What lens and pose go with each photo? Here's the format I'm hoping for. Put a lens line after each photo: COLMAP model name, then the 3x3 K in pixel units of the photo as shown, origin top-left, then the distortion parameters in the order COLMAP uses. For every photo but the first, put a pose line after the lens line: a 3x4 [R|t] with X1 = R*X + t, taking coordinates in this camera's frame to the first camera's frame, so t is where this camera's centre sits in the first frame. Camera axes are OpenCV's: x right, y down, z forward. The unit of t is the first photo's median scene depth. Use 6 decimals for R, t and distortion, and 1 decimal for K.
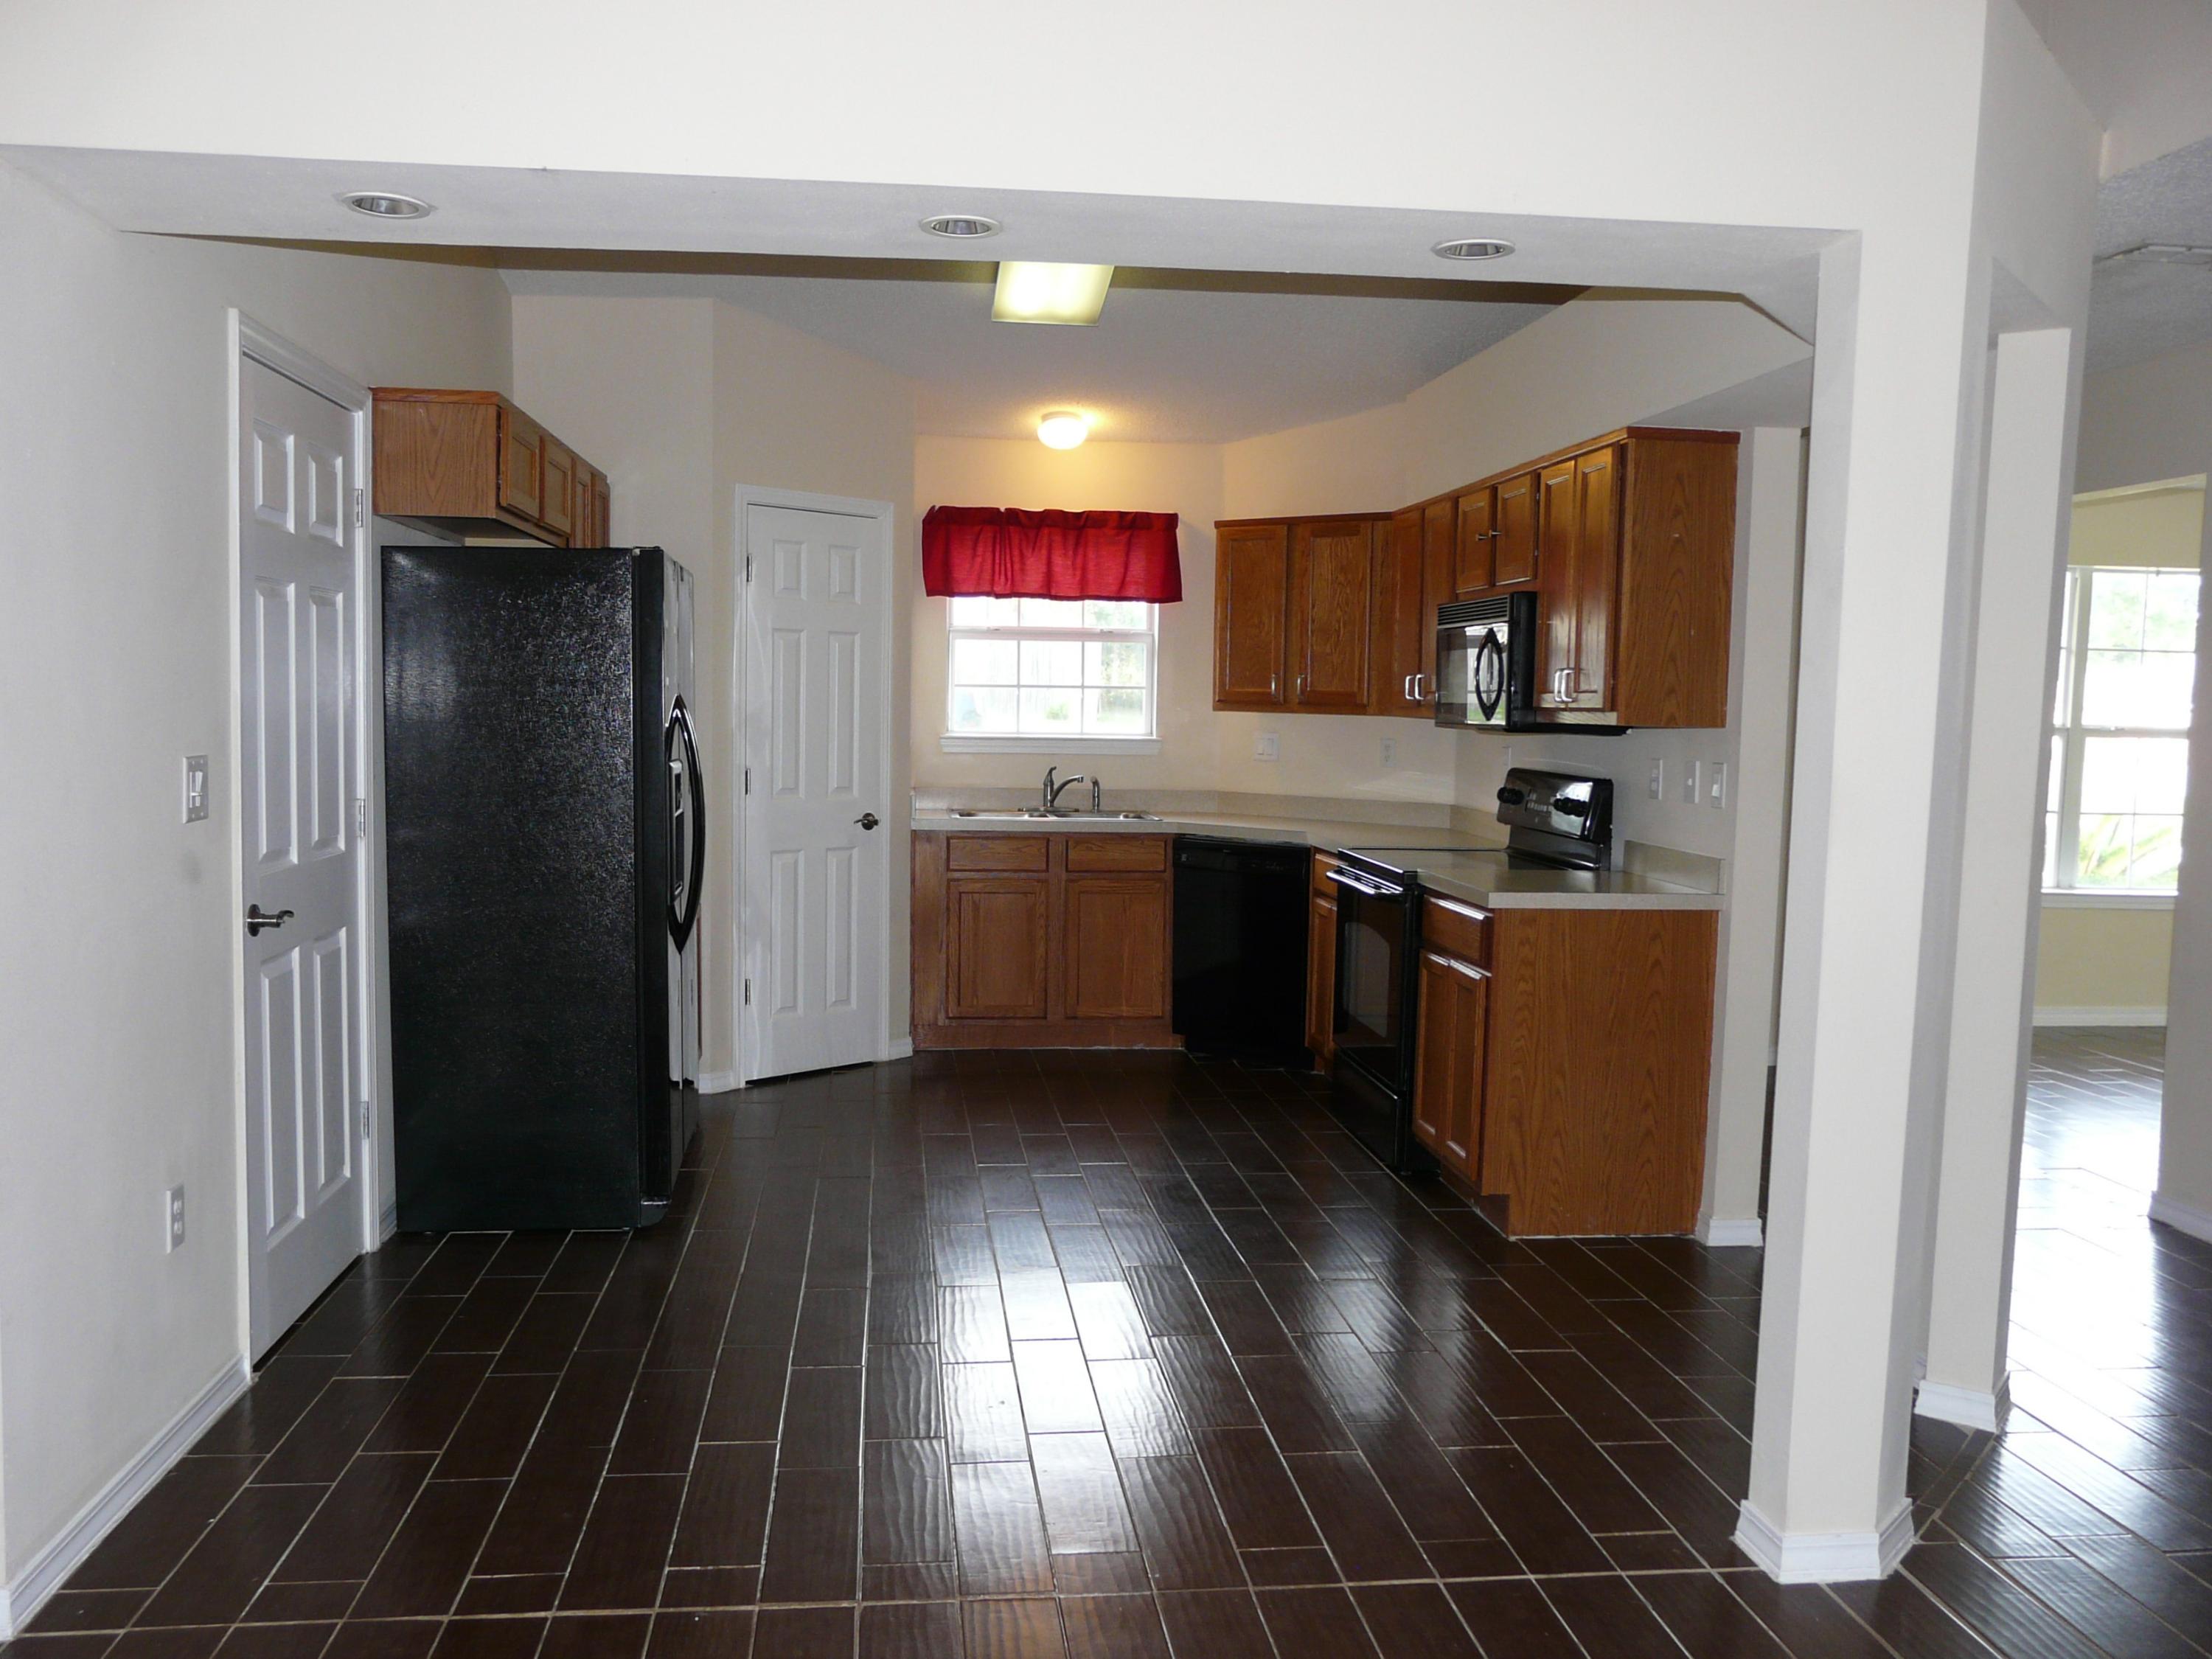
lens RADIAL K [[1848.7, 0, 1086.7], [0, 1848.7, 833.6], [0, 0, 1]] dist [-0.073792, 0.091329]
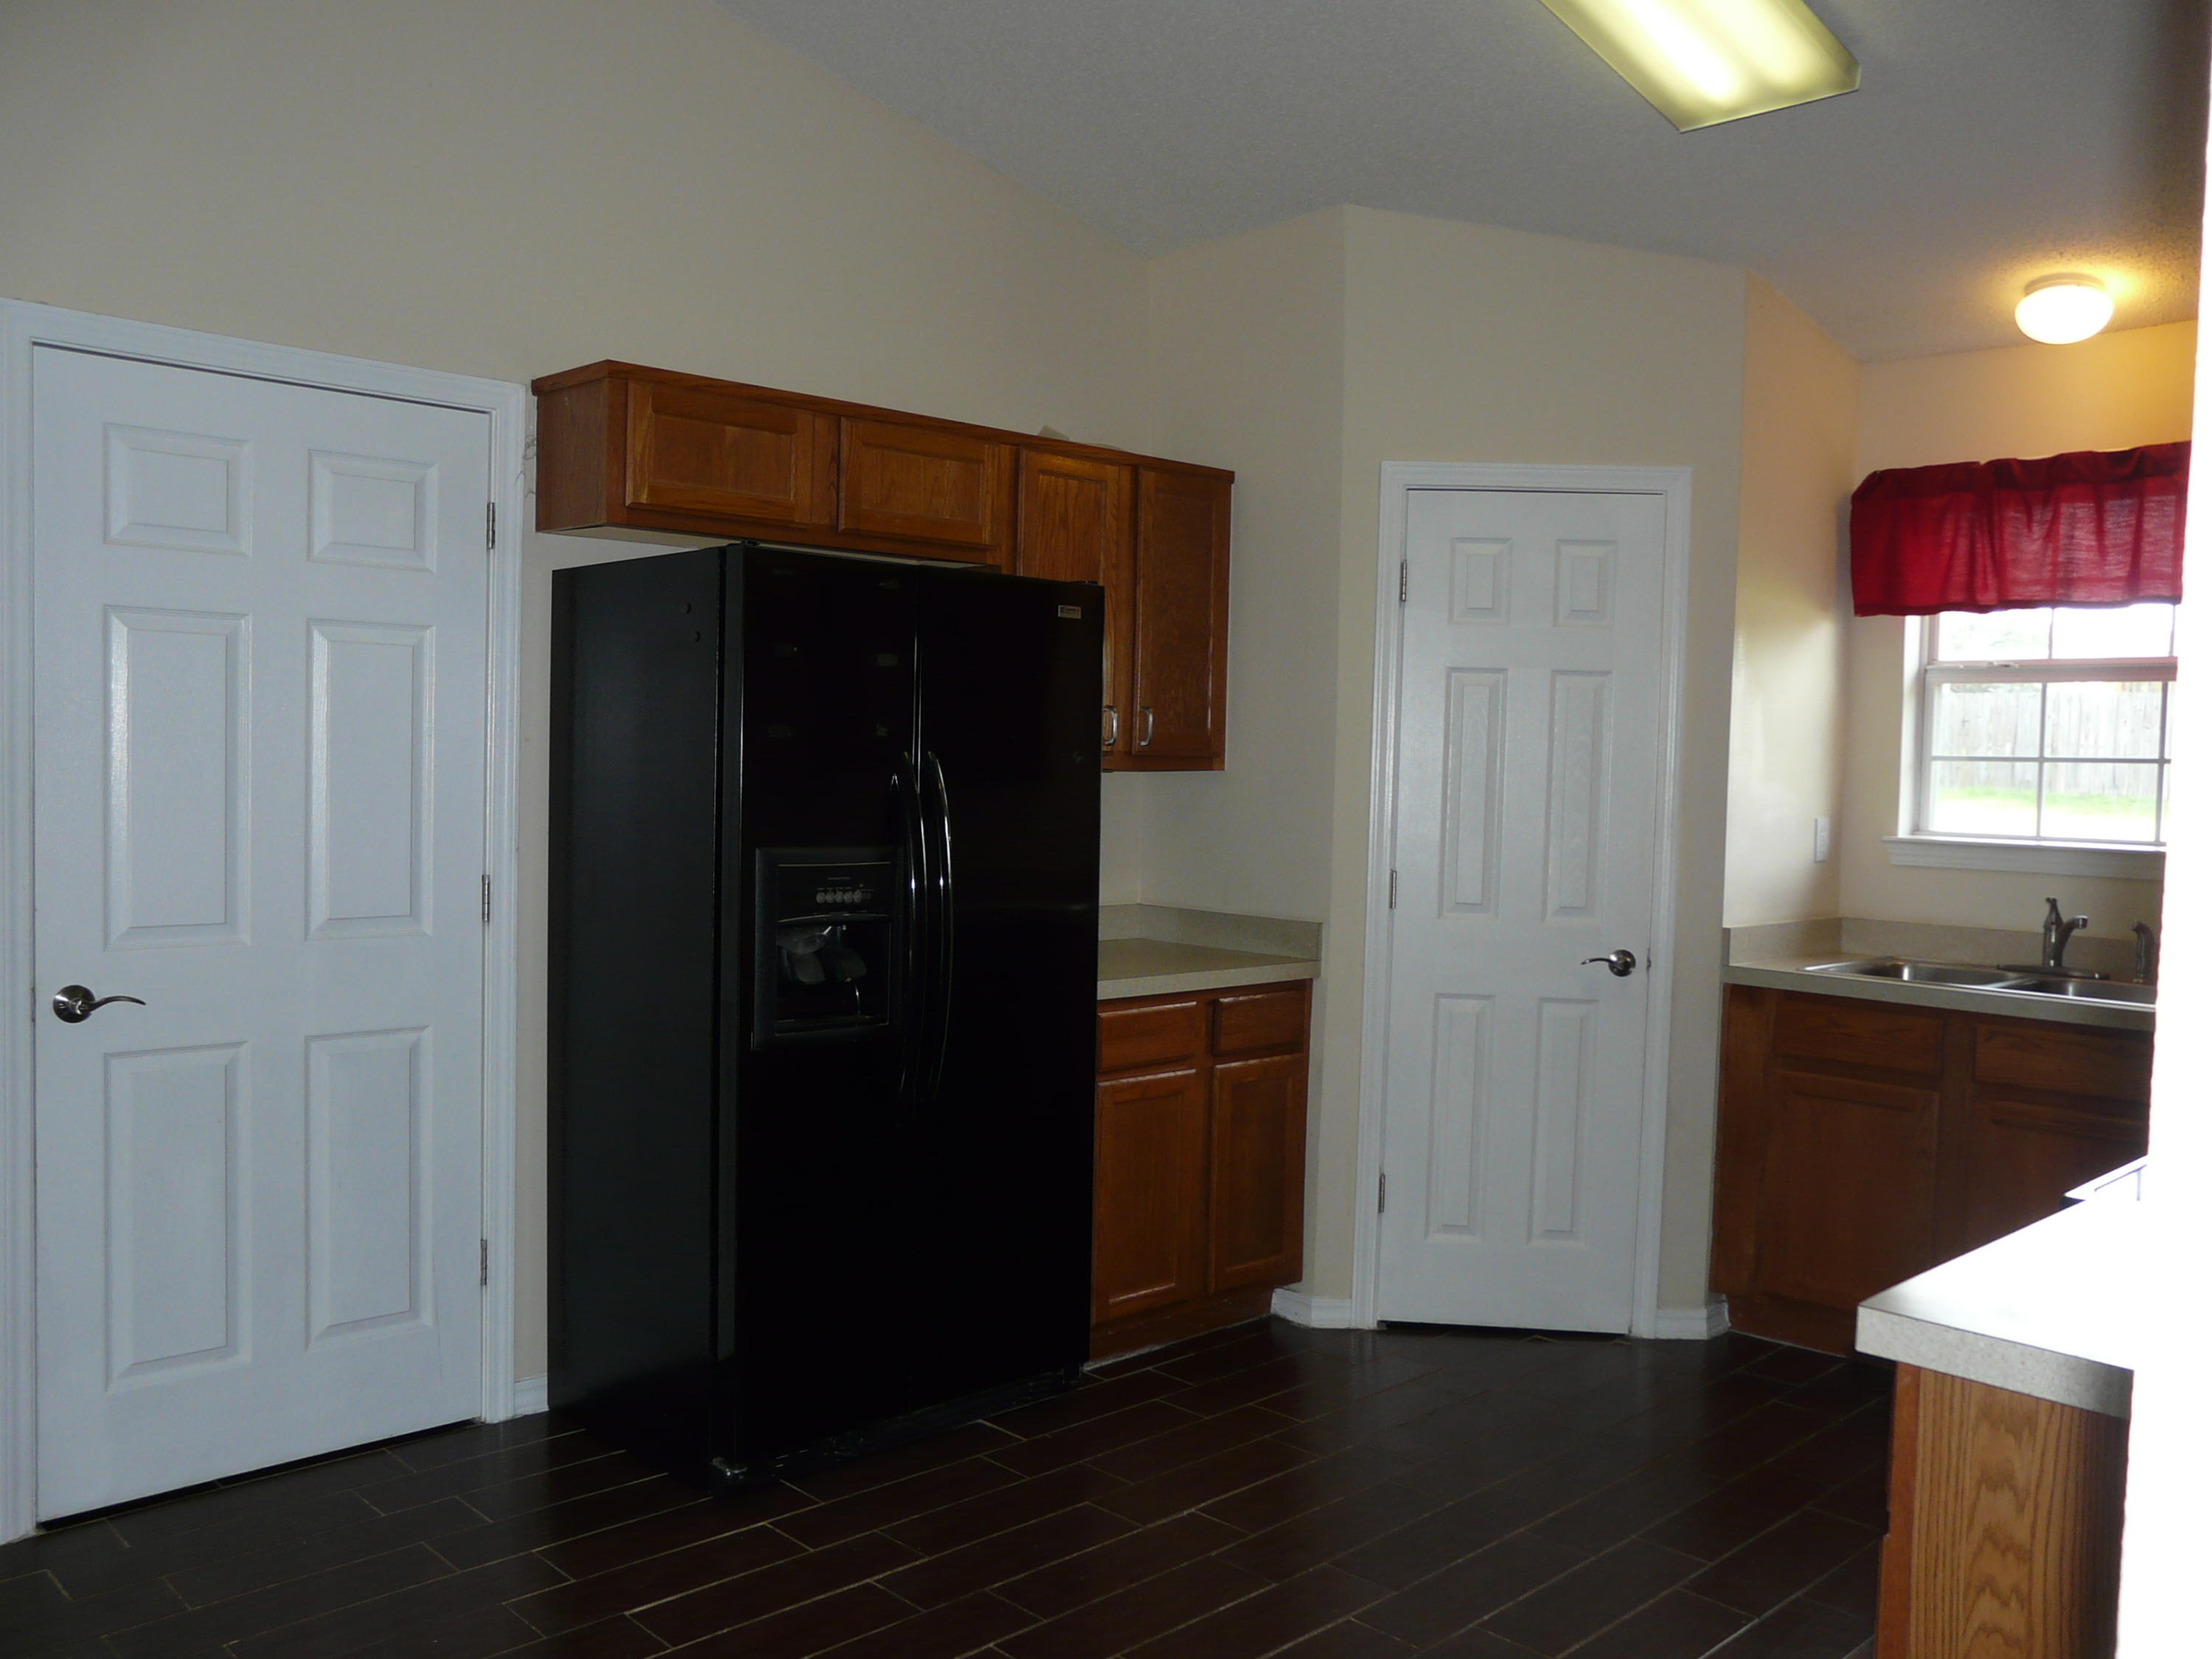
lens RADIAL K [[1848.7, 0, 1082.9], [0, 1848.7, 835.0], [0, 0, 1]] dist [-0.073792, 0.091329]
pose [[0.605905, 0.033000, -0.794852, 0.273641], [-0.072308, 0.997288, -0.013715, -0.028693], [0.792244, 0.065784, 0.606648, 0.455411]]
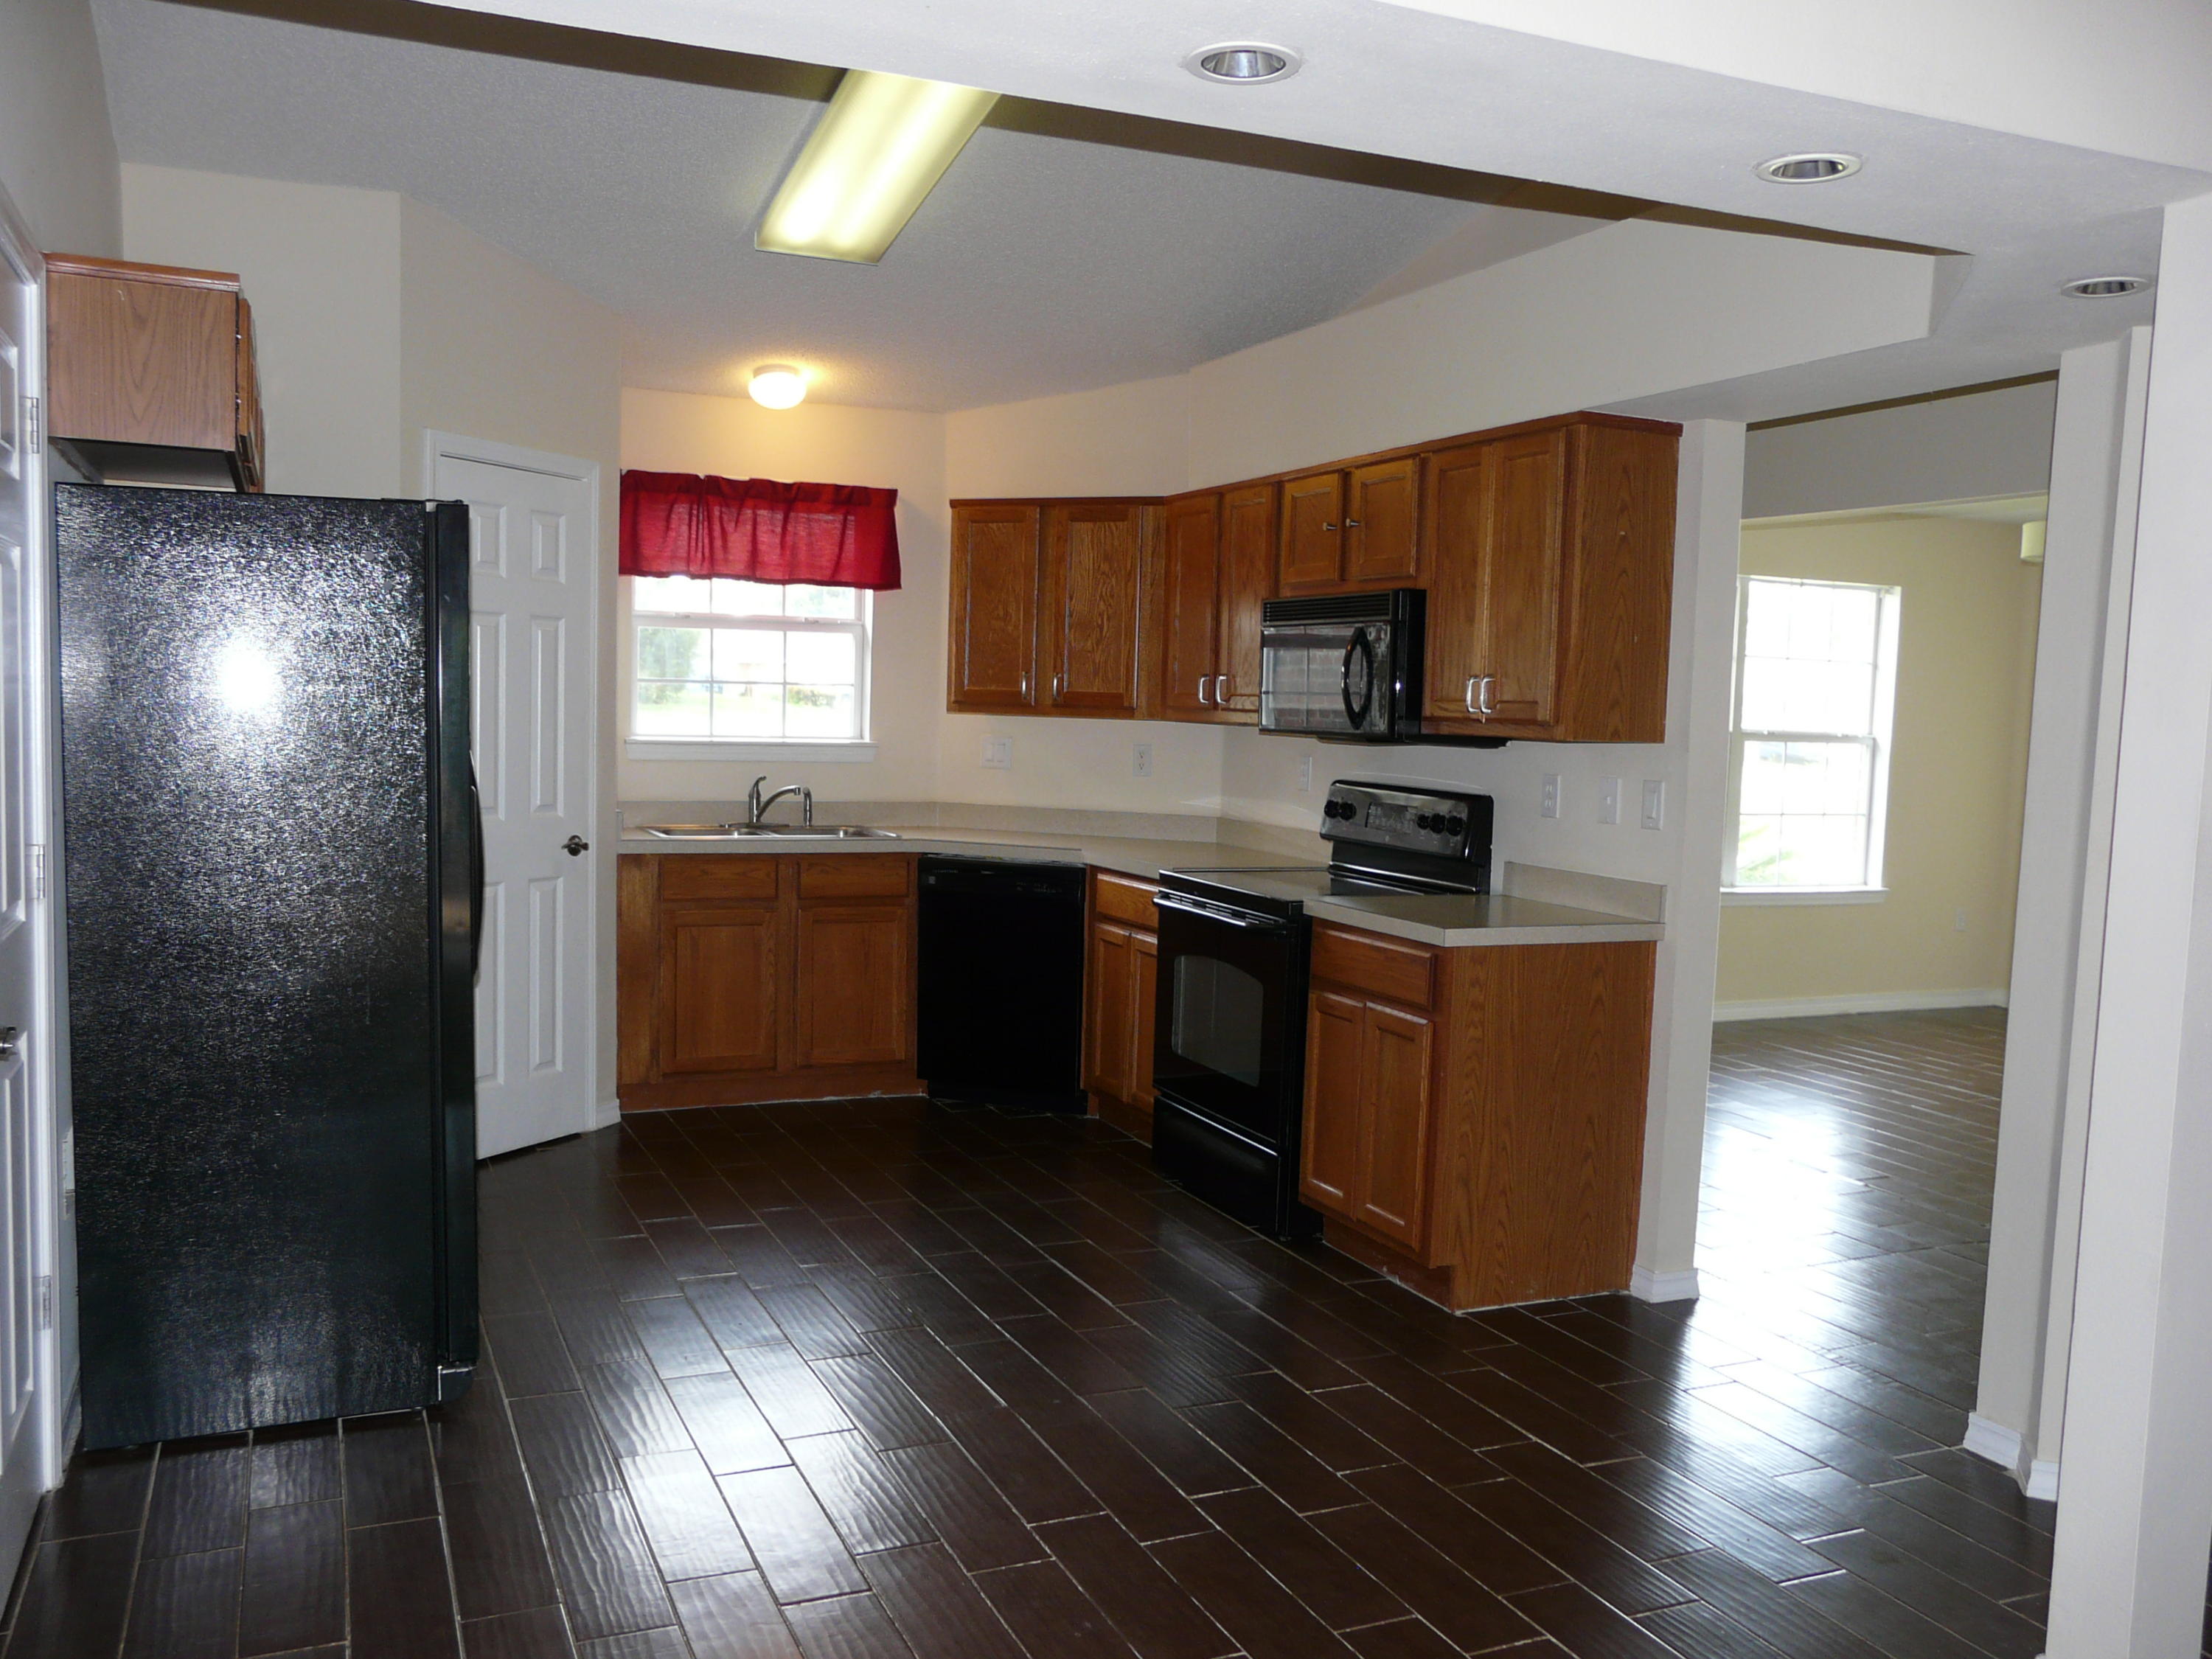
lens RADIAL K [[1848.7, 0, 1104.7], [0, 1848.7, 841.4], [0, 0, 1]] dist [-0.073792, 0.091329]
pose [[0.953120, -0.014769, 0.302232, -0.139684], [0.011612, 0.999858, 0.012241, -0.015731], [-0.302370, -0.008158, 0.953156, 0.139963]]
